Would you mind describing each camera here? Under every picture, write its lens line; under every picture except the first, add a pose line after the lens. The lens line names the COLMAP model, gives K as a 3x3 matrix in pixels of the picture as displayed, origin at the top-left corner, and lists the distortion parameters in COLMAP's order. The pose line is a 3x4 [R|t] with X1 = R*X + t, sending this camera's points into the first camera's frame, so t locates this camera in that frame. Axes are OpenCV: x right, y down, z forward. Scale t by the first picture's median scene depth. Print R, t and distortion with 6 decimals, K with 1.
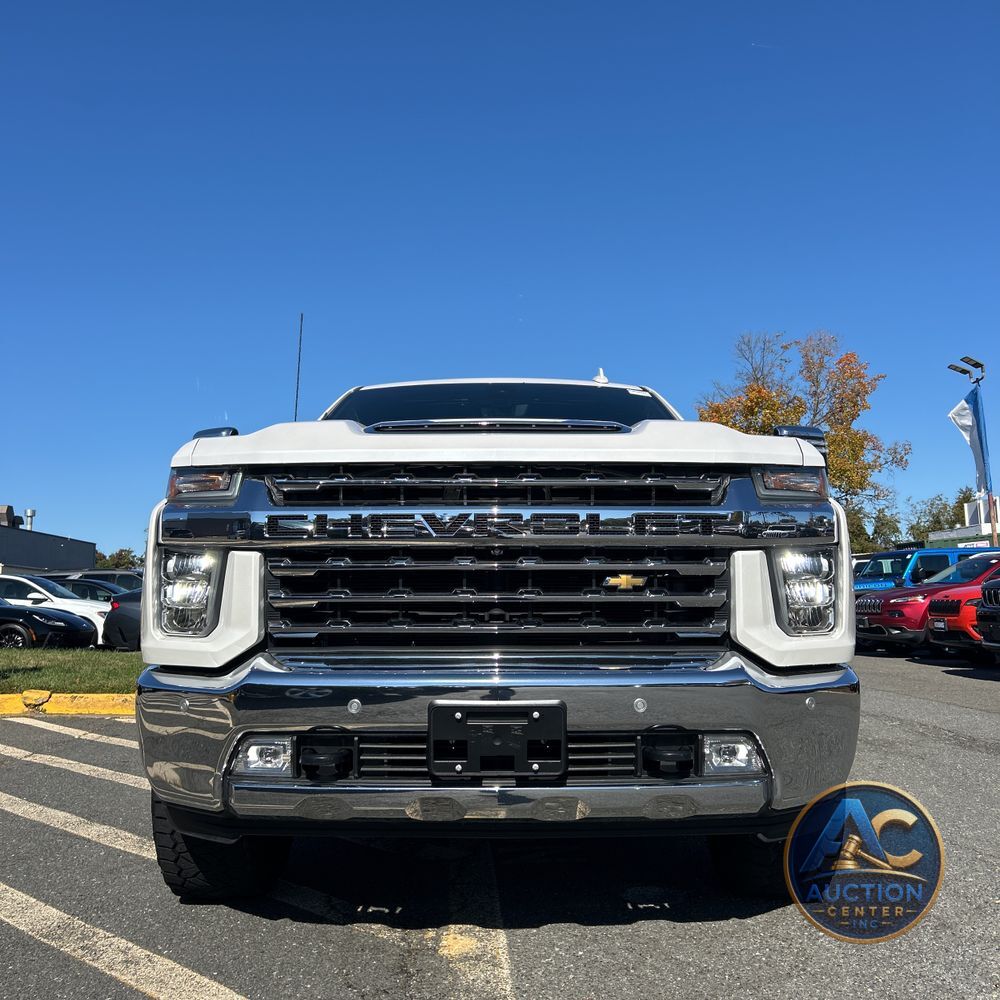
lens RADIAL K [[972.3, 0, 500.0], [0, 972.3, 500.0], [0, 0, 1]] dist [0.089233, -0.001576]
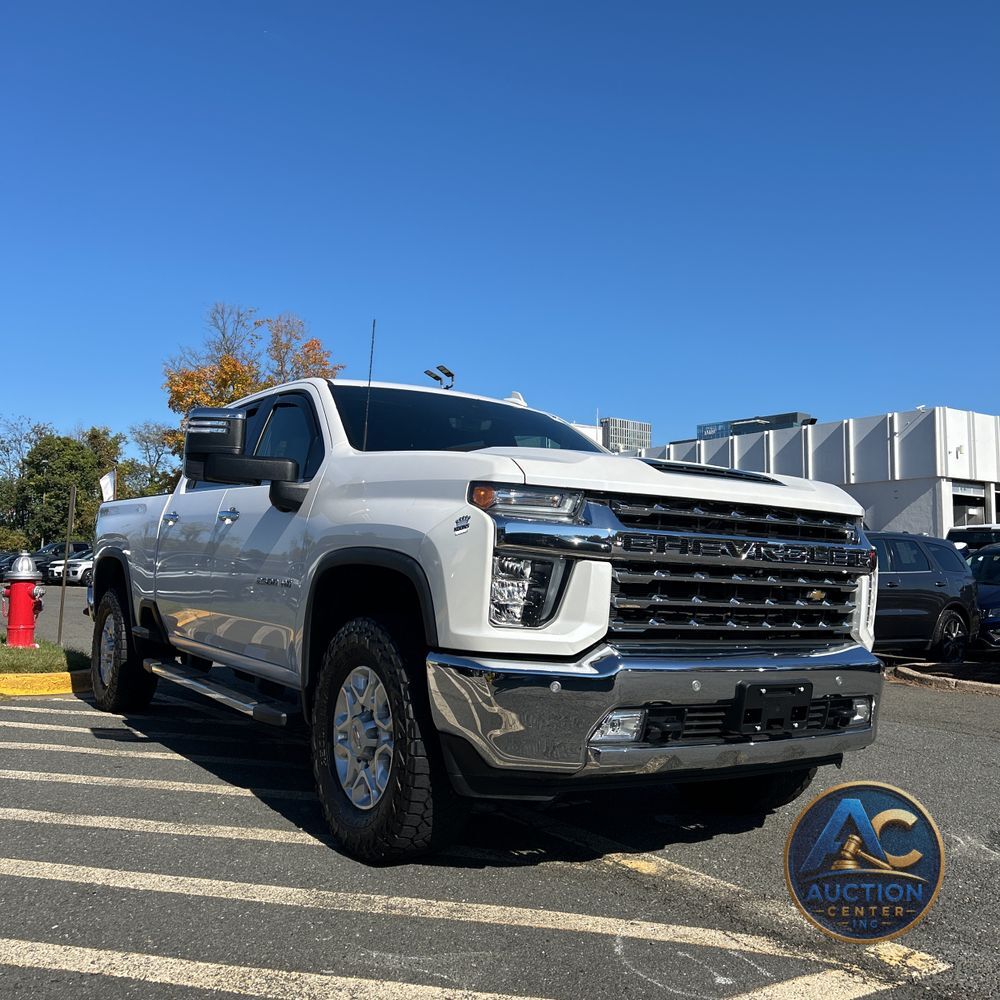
lens RADIAL K [[1003.3, 0, 493.7], [0, 1003.3, 488.2], [0, 0, 1]] dist [0.036707, -0.083665]
pose [[0.850330, 0.080814, 0.520008, -1.027243], [-0.088614, 0.996017, -0.009887, -0.015433], [-0.518735, -0.037672, 0.854104, -0.006824]]
